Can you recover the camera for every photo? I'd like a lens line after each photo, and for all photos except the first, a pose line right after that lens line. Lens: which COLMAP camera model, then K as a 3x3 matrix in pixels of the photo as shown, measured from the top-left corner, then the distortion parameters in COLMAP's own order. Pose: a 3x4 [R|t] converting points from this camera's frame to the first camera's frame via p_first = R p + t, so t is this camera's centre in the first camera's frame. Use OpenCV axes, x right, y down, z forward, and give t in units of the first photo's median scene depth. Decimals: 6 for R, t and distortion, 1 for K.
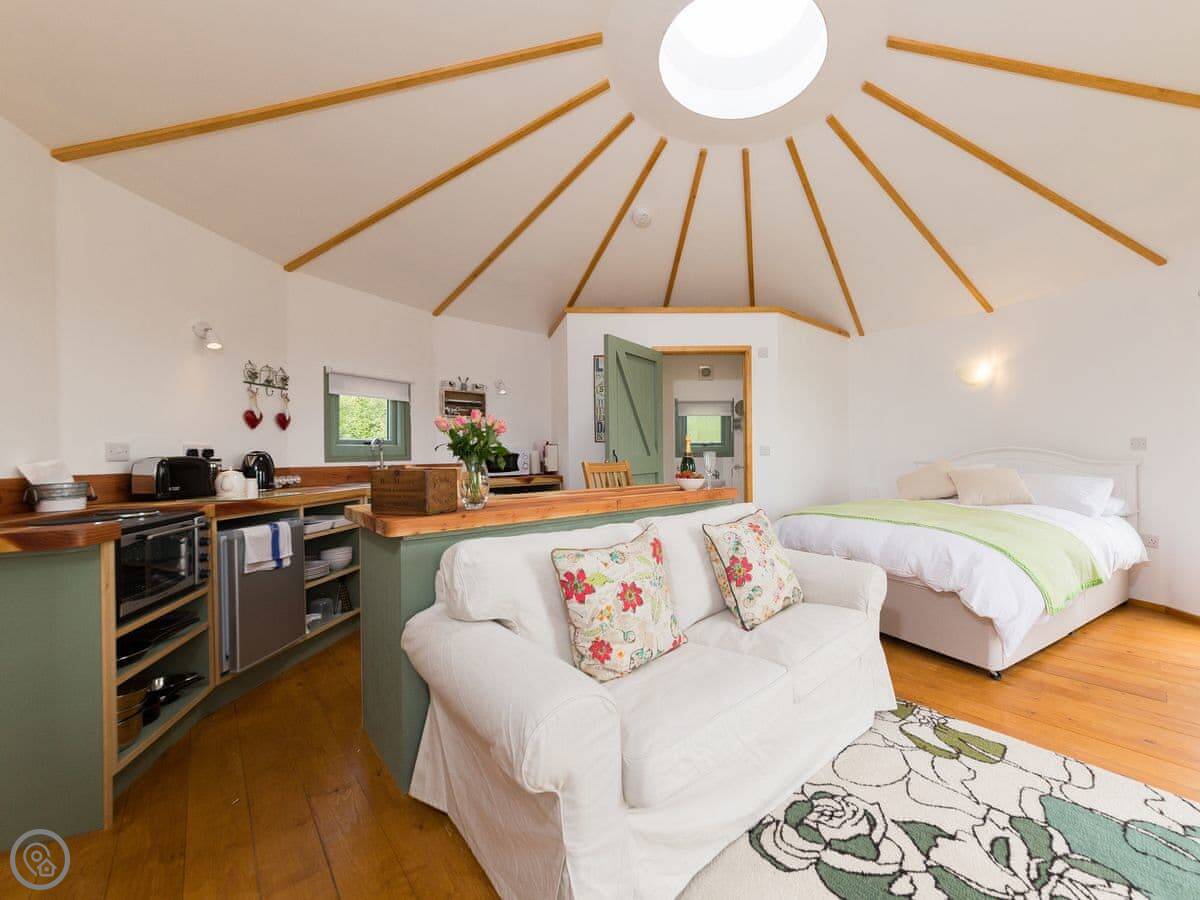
lens RADIAL K [[429.4, 0, 625.6], [0, 429.4, 455.8], [0, 0, 1]] dist [-0.002831, -0.000057]
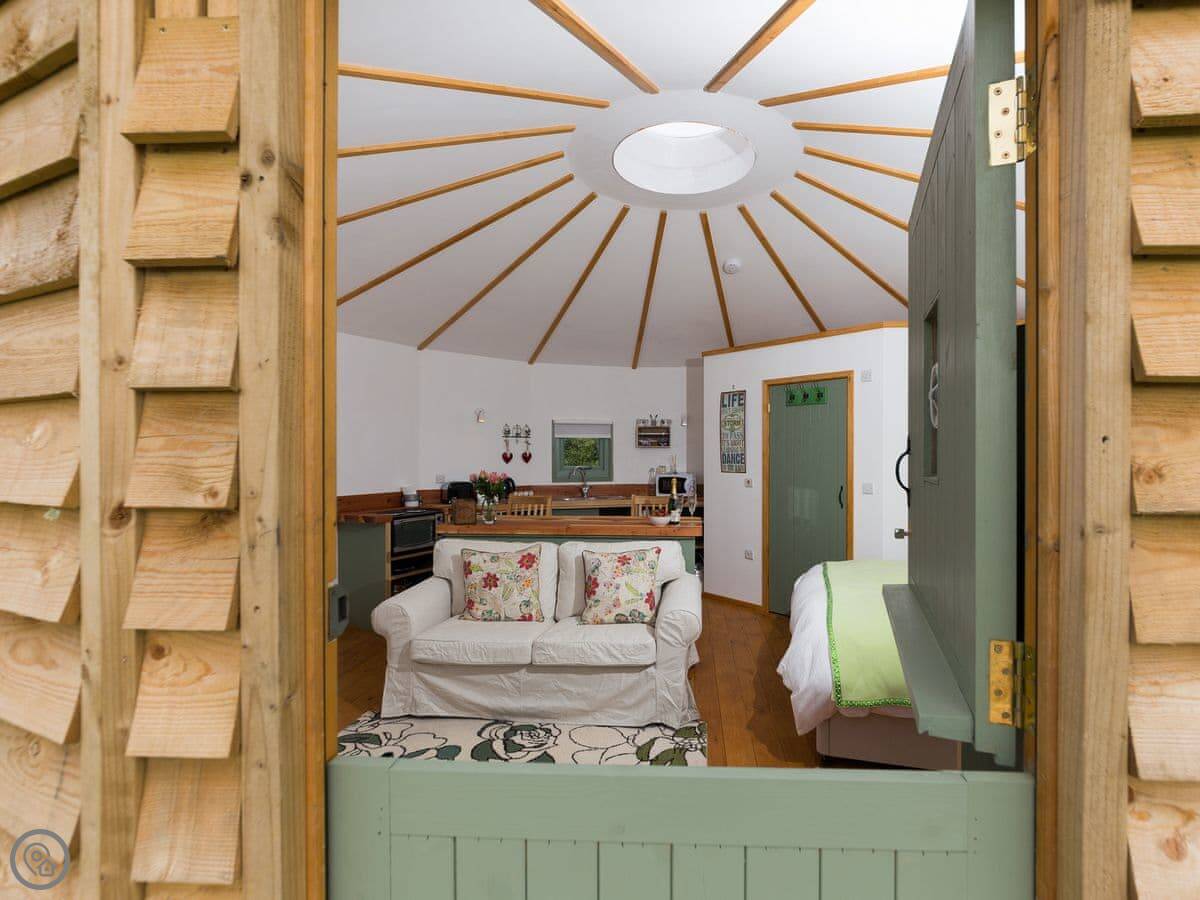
lens RADIAL K [[478.7, 0, 670.1], [0, 478.7, 458.0], [0, 0, 1]] dist [0.001277, 0.000667]
pose [[0.742598, 0.012270, -0.669625, 1.036742], [-0.011461, 0.999919, 0.005613, -0.115412], [0.669639, 0.003506, 0.742678, -0.000664]]
